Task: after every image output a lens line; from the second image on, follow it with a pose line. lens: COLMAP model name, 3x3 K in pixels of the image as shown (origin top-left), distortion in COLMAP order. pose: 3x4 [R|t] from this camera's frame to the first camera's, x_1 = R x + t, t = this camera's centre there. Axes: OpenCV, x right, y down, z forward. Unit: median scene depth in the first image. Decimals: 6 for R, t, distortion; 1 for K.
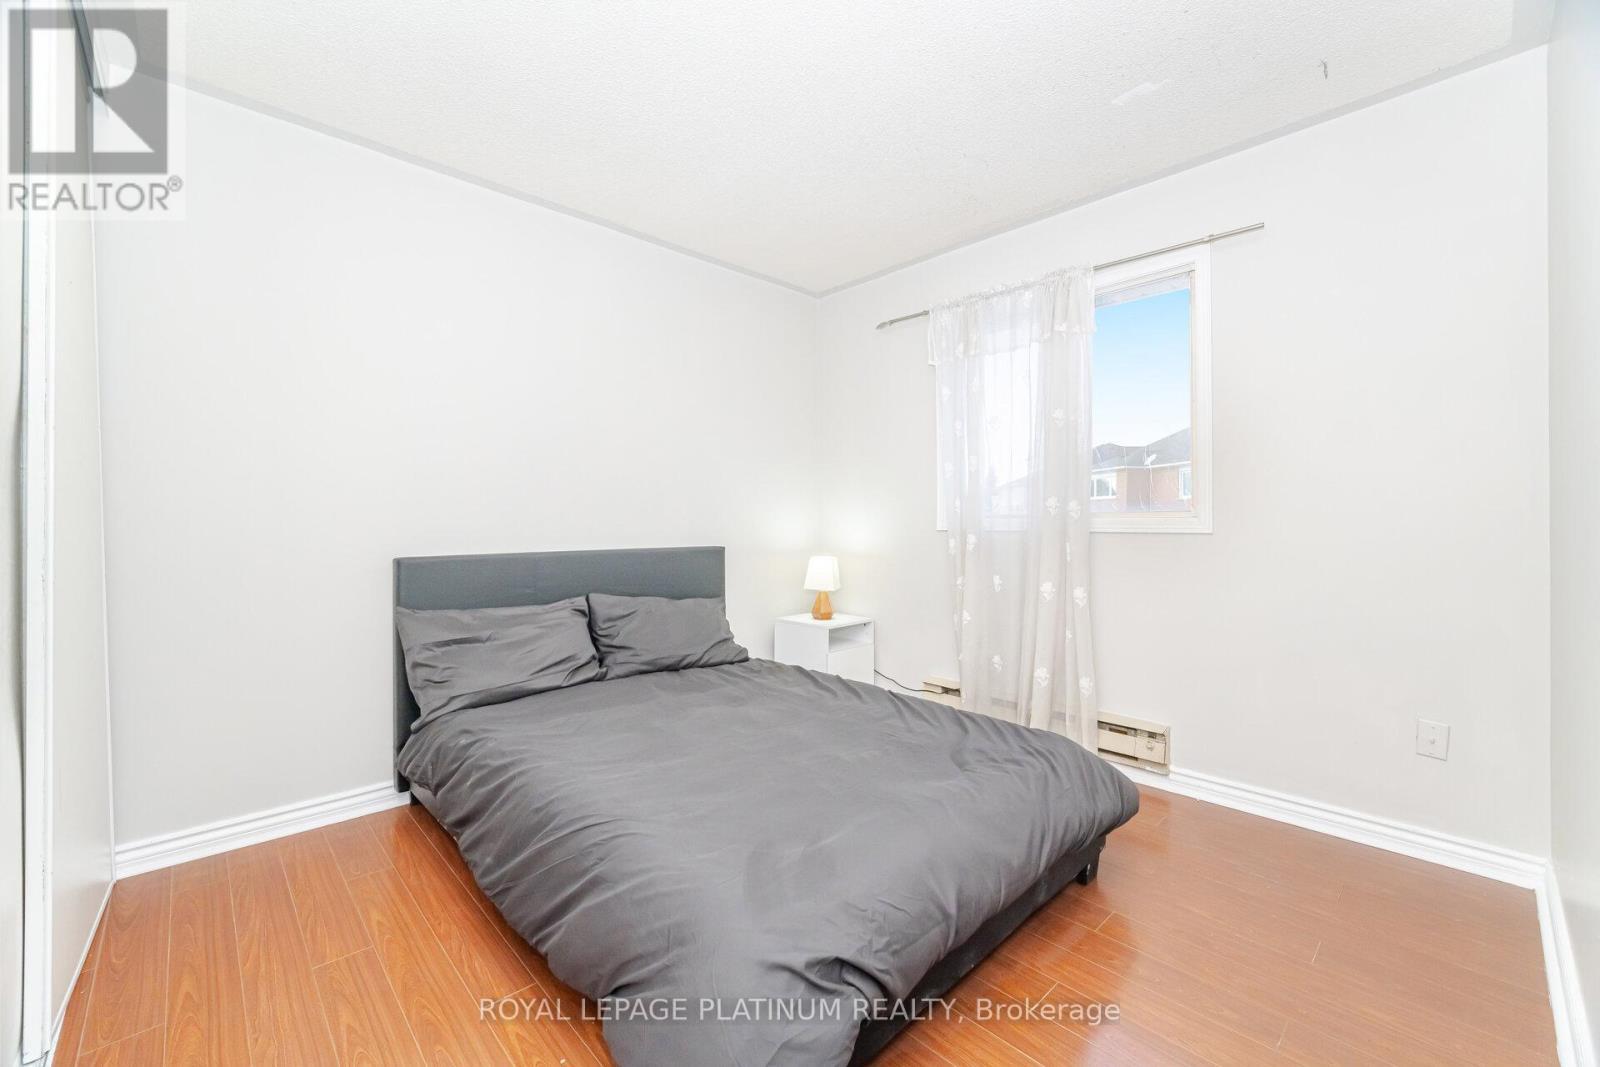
lens RADIAL K [[641.0, 0, 798.0], [0, 641.0, 524.0], [0, 0, 1]] dist [-0.003895, 0.000601]
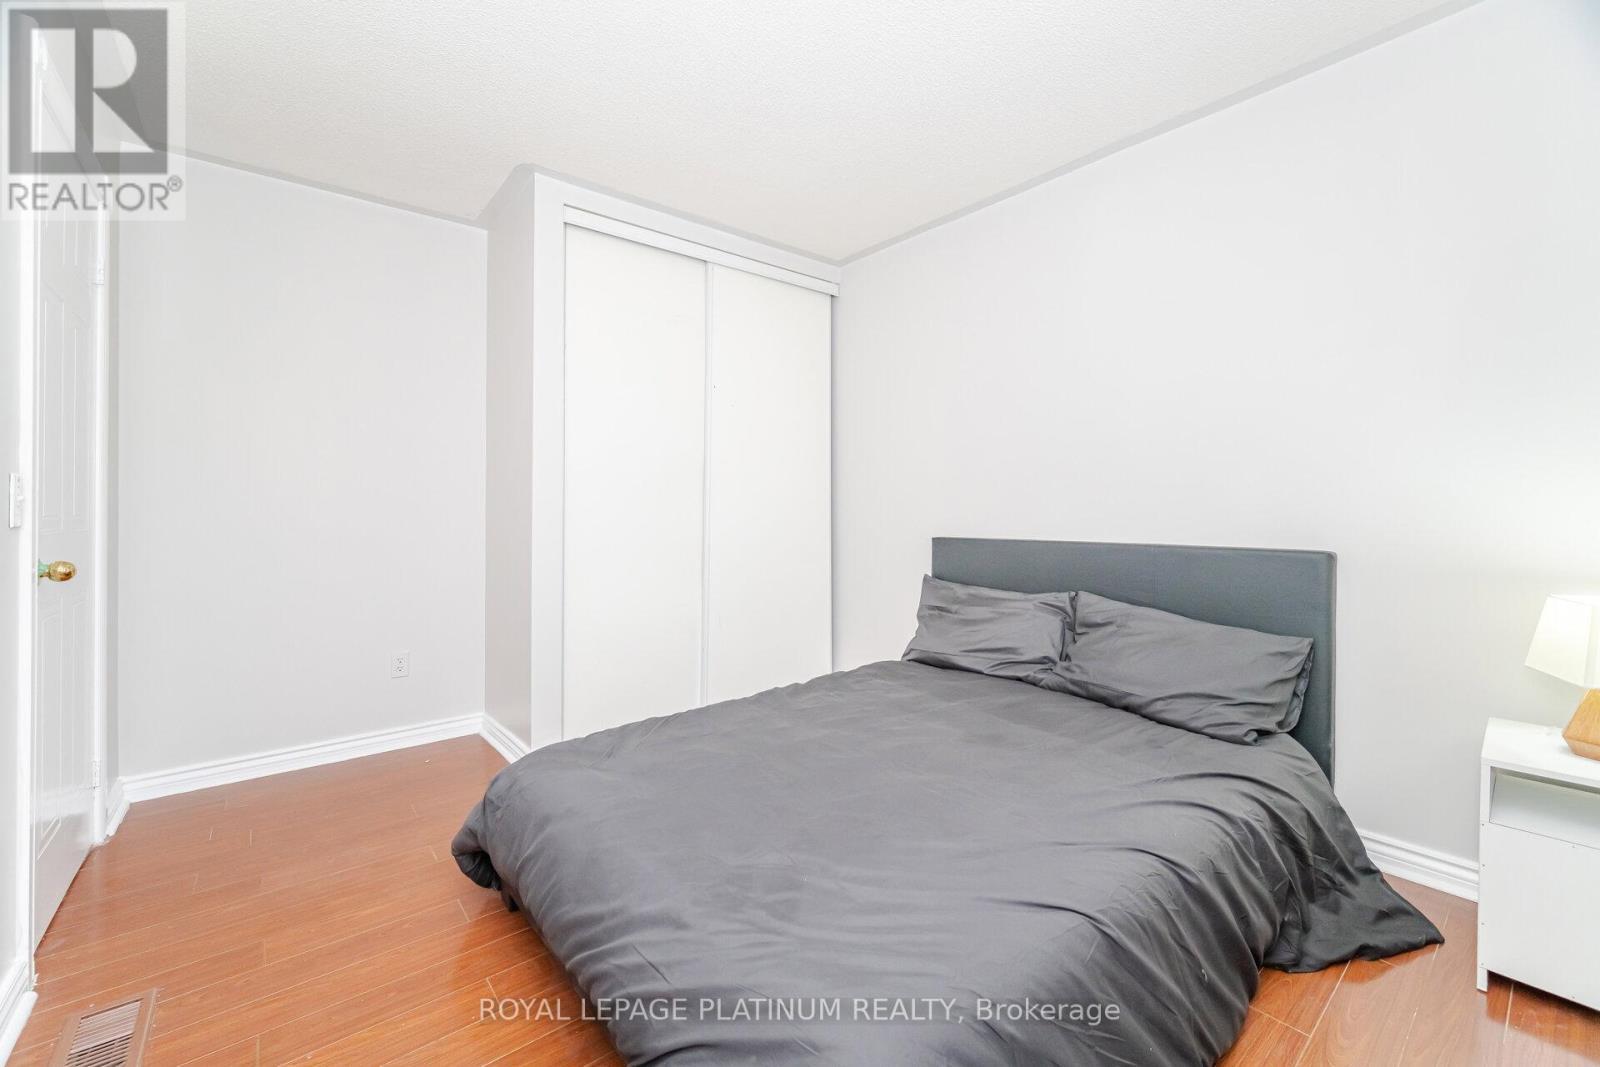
lens RADIAL K [[641.0, 0, 797.4], [0, 641.0, 522.0], [0, 0, 1]] dist [-0.003895, 0.000601]
pose [[-0.063393, 0.012850, -0.997906, 0.591041], [-0.008800, 0.999871, 0.013434, 0.004908], [0.997950, 0.009634, -0.063271, 0.694212]]
